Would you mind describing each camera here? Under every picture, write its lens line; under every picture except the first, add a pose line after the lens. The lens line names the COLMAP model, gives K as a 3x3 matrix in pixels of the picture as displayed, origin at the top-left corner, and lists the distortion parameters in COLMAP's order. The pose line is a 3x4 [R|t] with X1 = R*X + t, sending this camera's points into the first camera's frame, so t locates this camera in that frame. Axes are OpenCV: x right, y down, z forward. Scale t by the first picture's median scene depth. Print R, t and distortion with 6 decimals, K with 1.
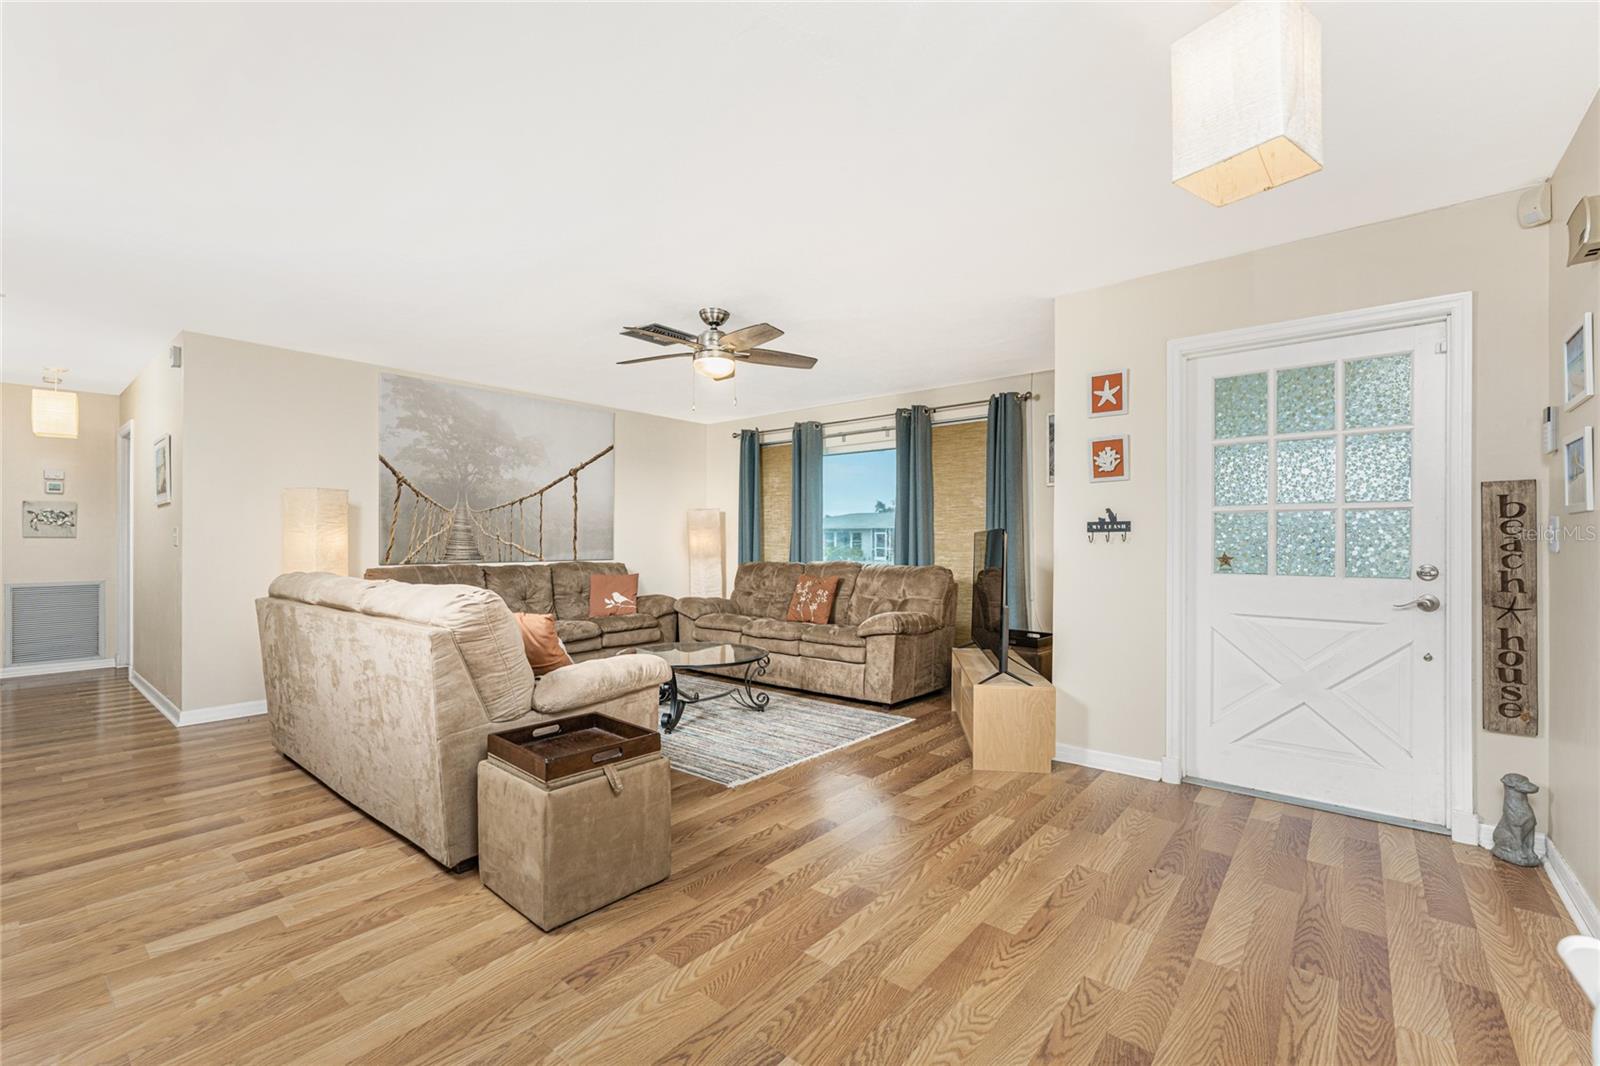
lens RADIAL K [[676.6, 0, 800.0], [0, 676.6, 536.6], [0, 0, 1]] dist [0.000959, -0.000190]
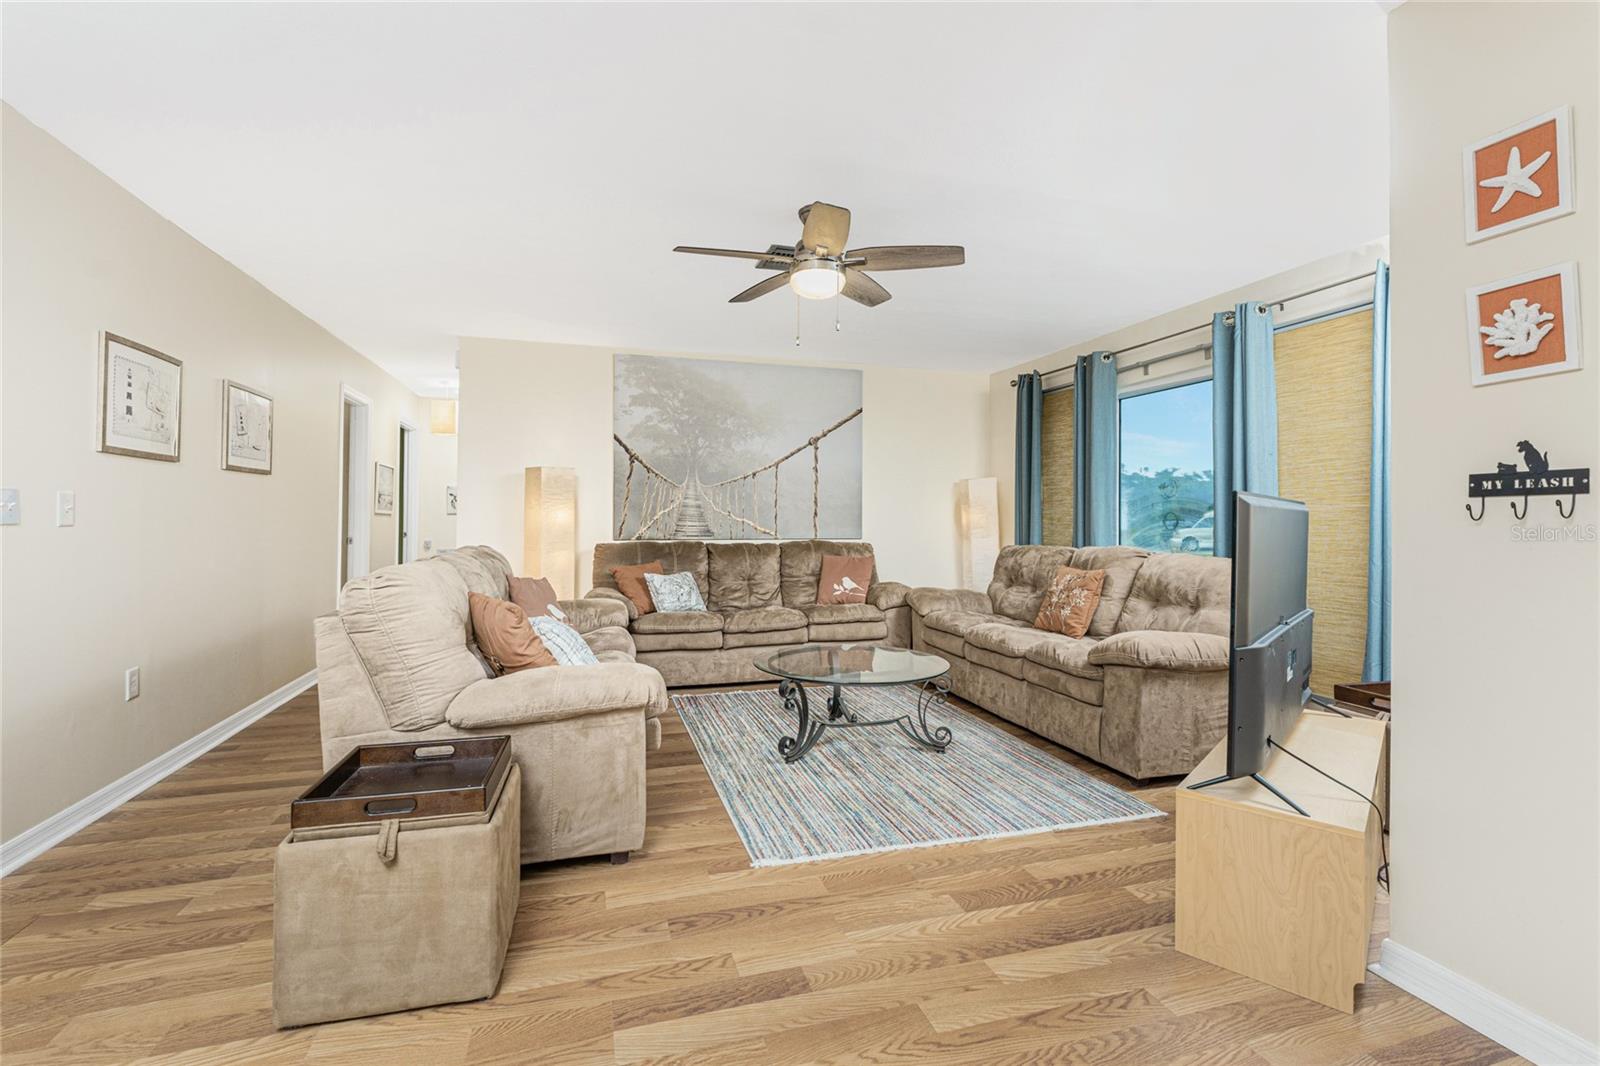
lens RADIAL K [[714.8, 0, 800.2], [0, 714.8, 503.9], [0, 0, 1]] dist [-0.001097, -0.000767]
pose [[0.836794, -0.008889, -0.547446, 0.254067], [0.000903, 0.999889, -0.014855, 0.003701], [0.547517, 0.011937, 0.836709, 0.294532]]
